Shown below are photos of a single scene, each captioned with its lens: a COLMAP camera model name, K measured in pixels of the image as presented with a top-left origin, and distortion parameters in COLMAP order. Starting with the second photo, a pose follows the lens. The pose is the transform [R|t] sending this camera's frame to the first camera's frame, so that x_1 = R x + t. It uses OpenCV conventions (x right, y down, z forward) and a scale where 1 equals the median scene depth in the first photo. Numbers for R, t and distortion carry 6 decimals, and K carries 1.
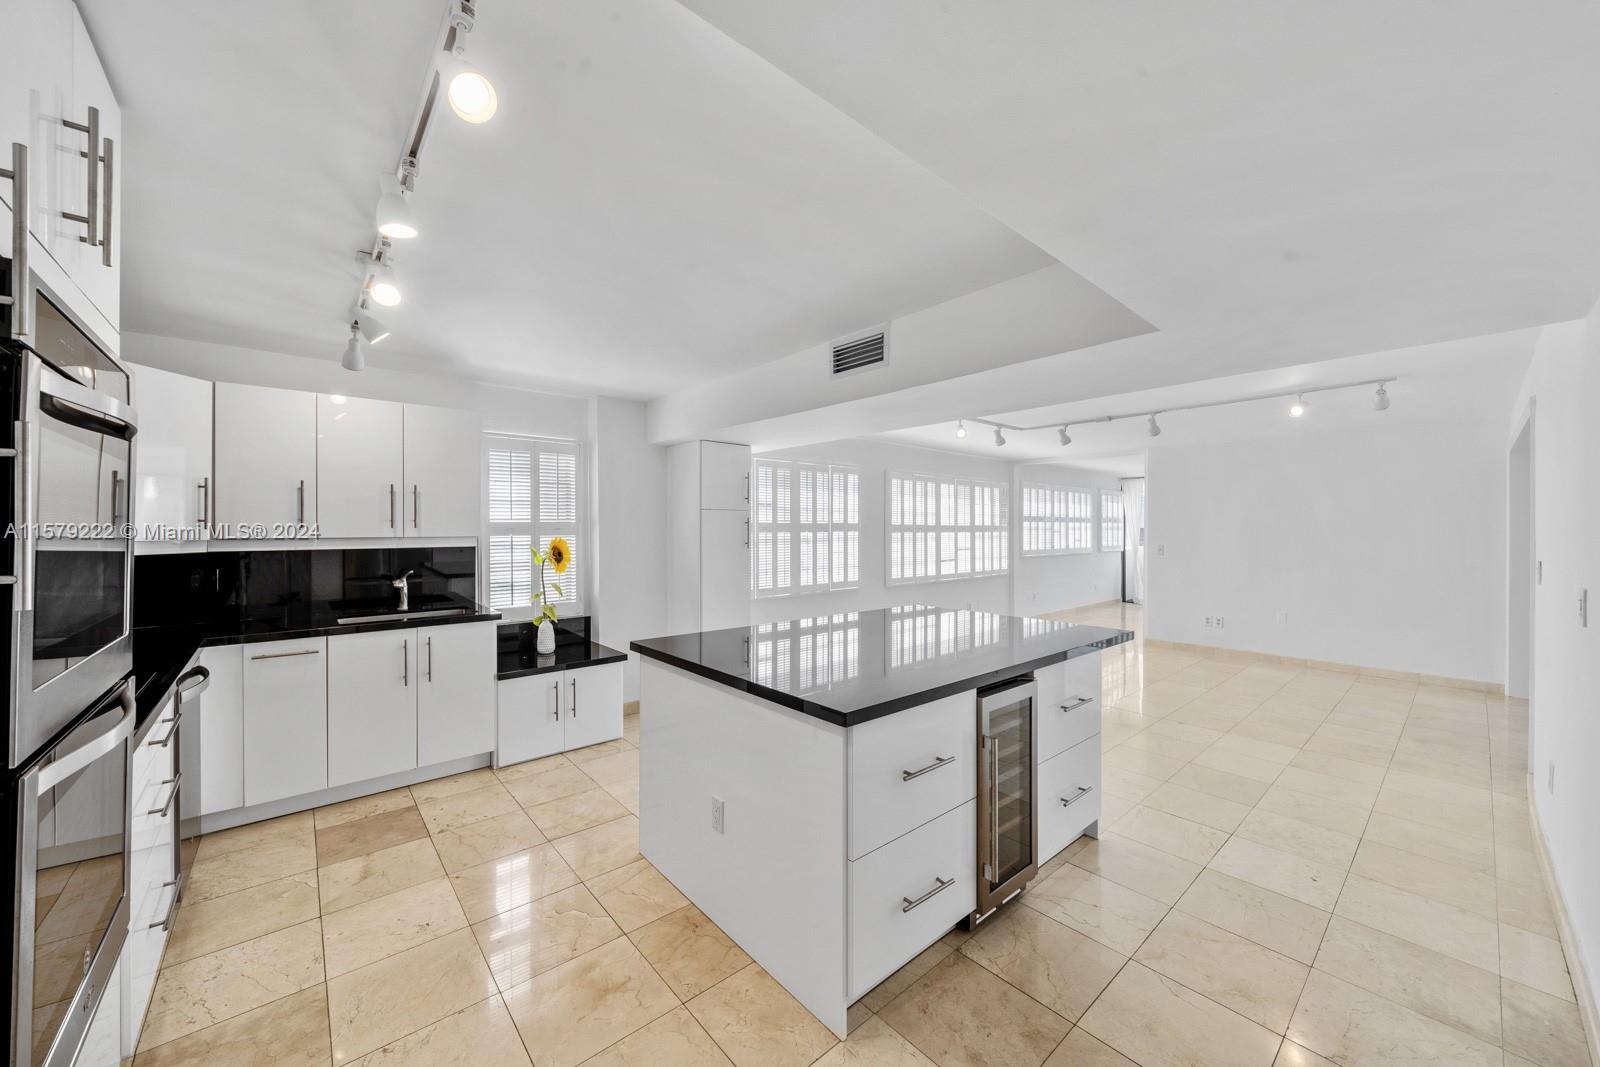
lens RADIAL K [[591.2, 0, 797.8], [0, 591.2, 528.9], [0, 0, 1]] dist [-0.001465, -0.000044]
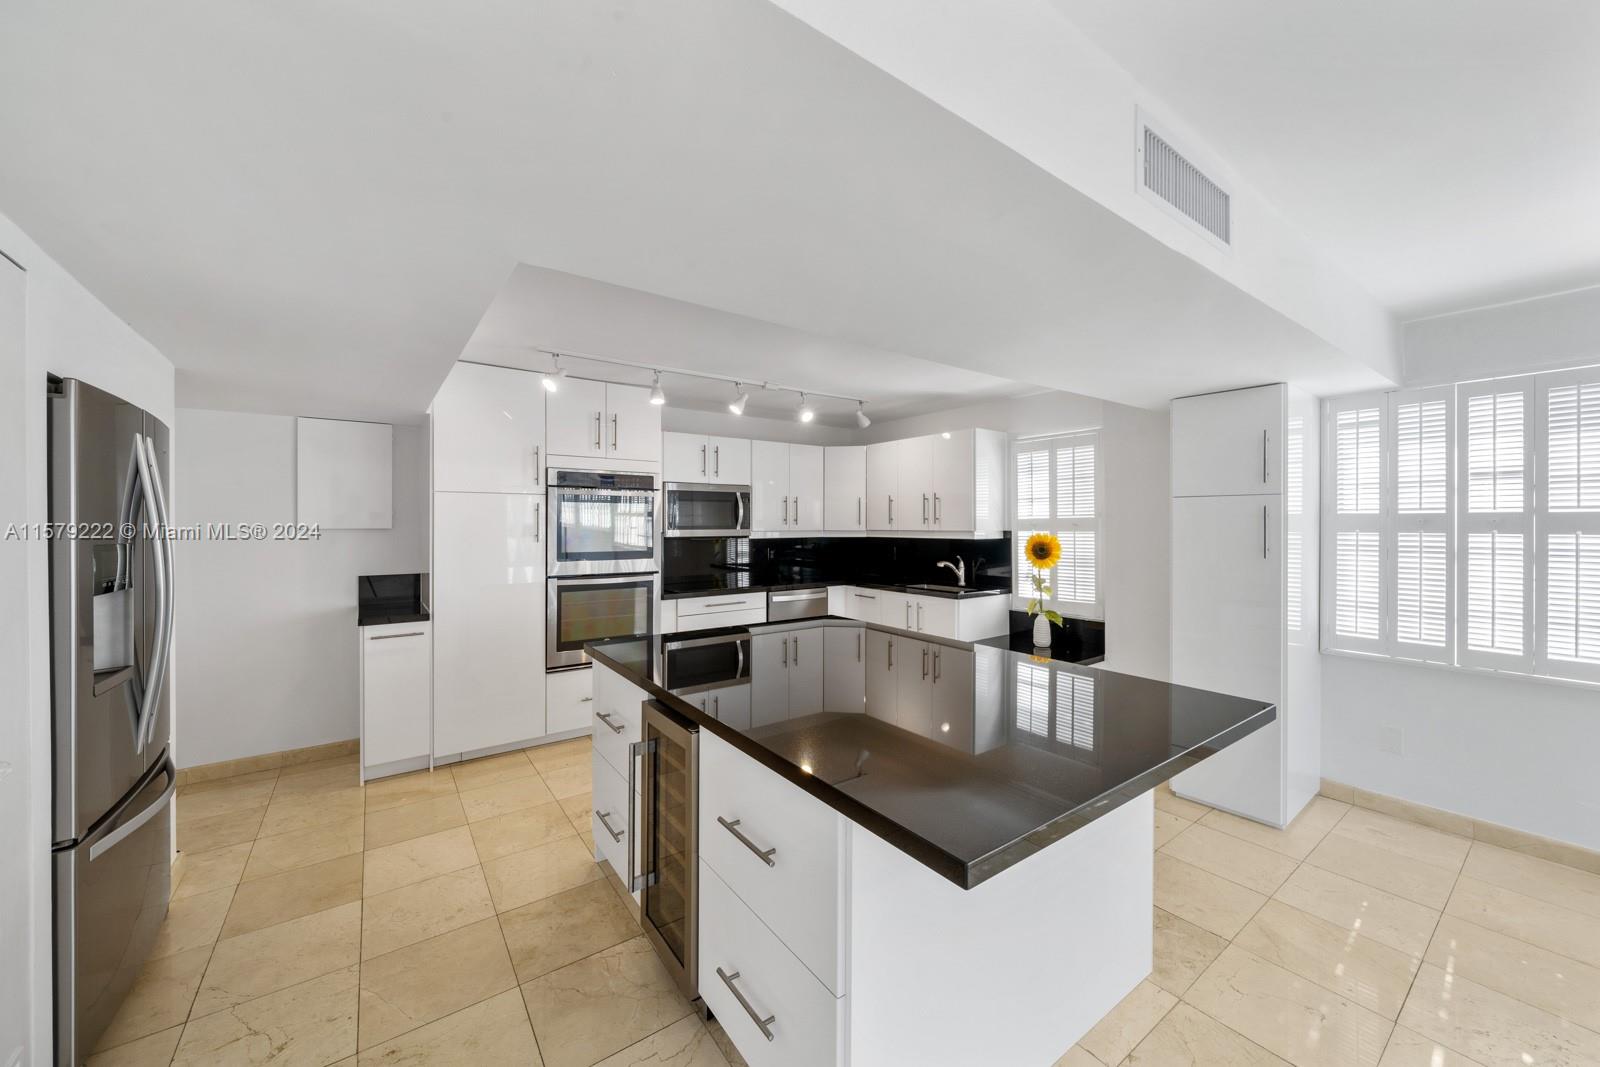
lens RADIAL K [[591.2, 0, 797.6], [0, 591.2, 526.7], [0, 0, 1]] dist [-0.001465, -0.000044]
pose [[-0.088457, 0.003469, -0.996074, 0.621081], [-0.002239, 0.999991, 0.003682, 0.000920], [0.996077, 0.002556, -0.088449, 0.665828]]
